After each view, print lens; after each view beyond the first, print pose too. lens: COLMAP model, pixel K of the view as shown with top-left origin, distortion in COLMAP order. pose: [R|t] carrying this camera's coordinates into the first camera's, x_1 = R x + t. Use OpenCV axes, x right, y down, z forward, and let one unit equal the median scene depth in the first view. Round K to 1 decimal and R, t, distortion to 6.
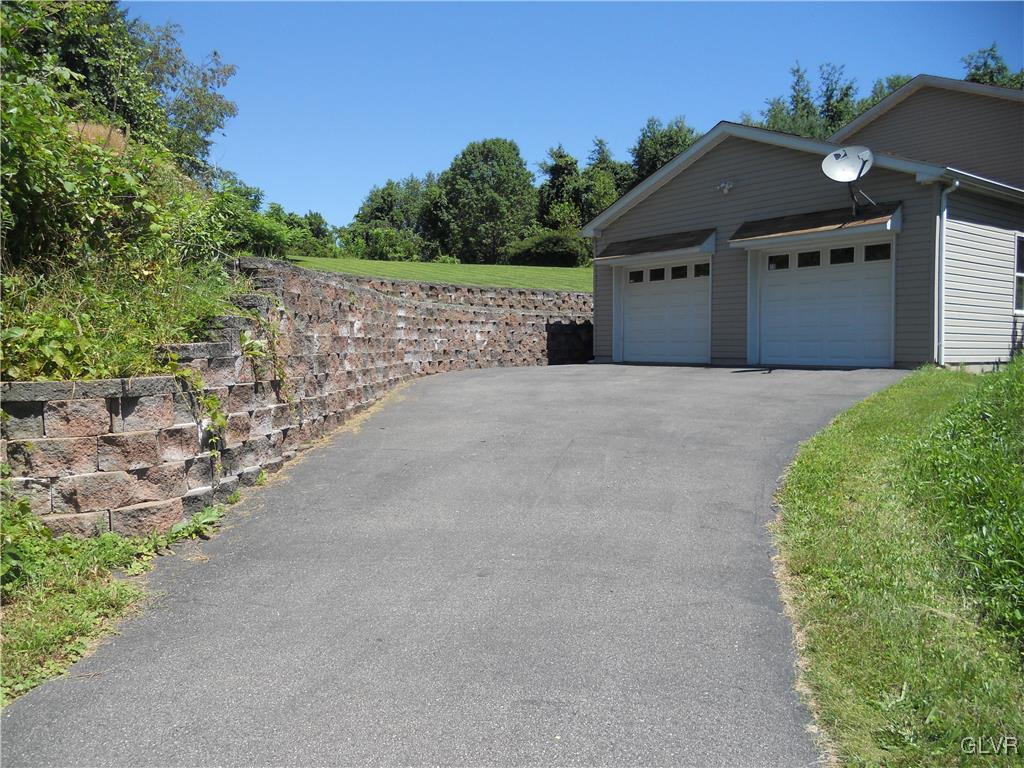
lens RADIAL K [[787.8, 0, 512.0], [0, 787.8, 384.0], [0, 0, 1]] dist [-0.048702, 0.038965]
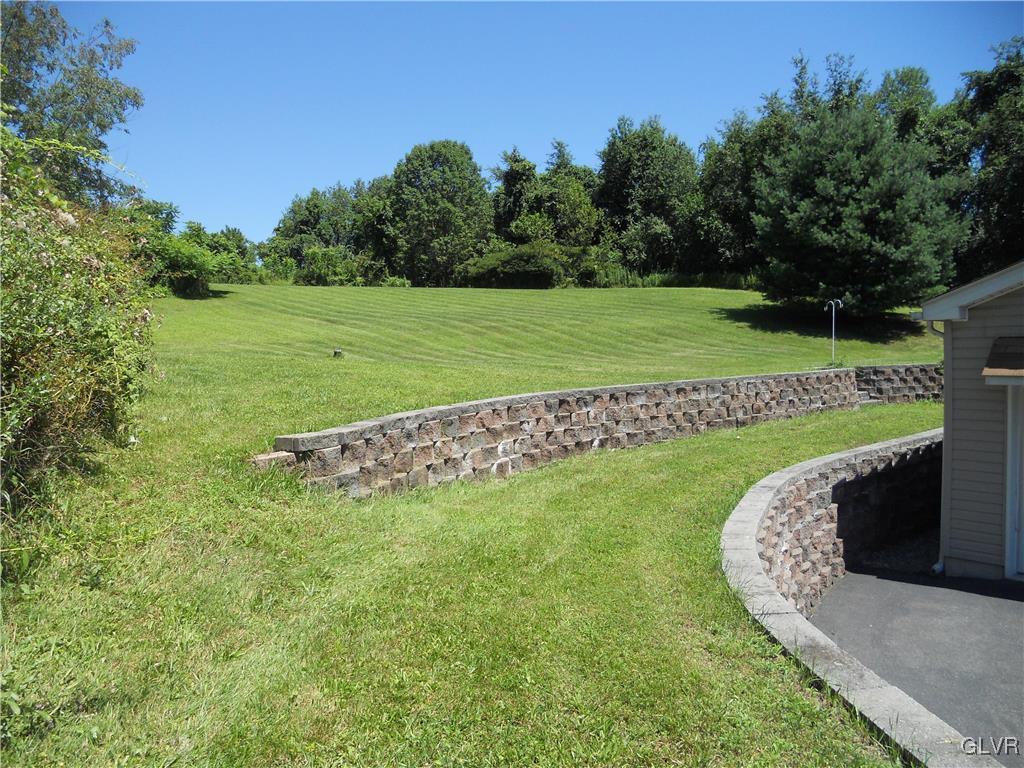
lens RADIAL K [[787.8, 0, 512.0], [0, 787.8, 384.0], [0, 0, 1]] dist [-0.048702, 0.038965]
pose [[0.993235, -0.037306, 0.109968, -0.055523], [0.037935, 0.999274, -0.003629, -0.038372], [-0.109753, 0.007776, 0.993929, 0.133394]]
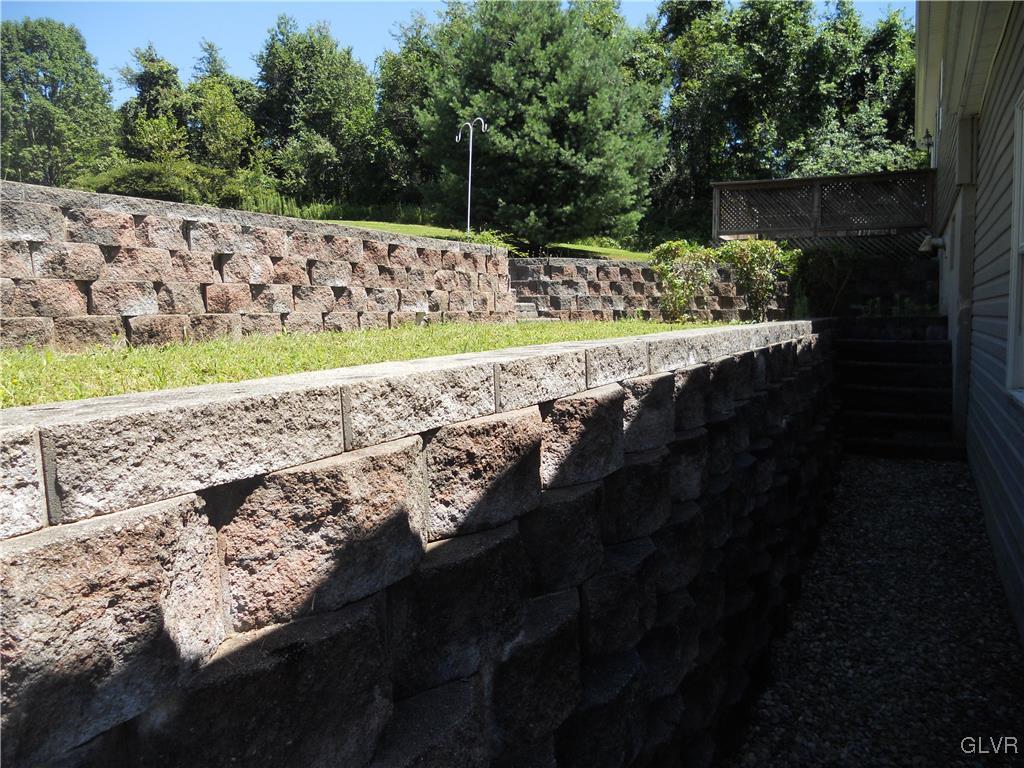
lens RADIAL K [[795.4, 0, 498.5], [0, 795.4, 381.5], [0, 0, 1]] dist [-0.044818, 0.005488]
pose [[0.898026, -0.055901, 0.436375, 0.020428], [0.040052, 0.998164, 0.045444, -0.024815], [-0.438114, -0.023332, 0.898616, 0.250837]]
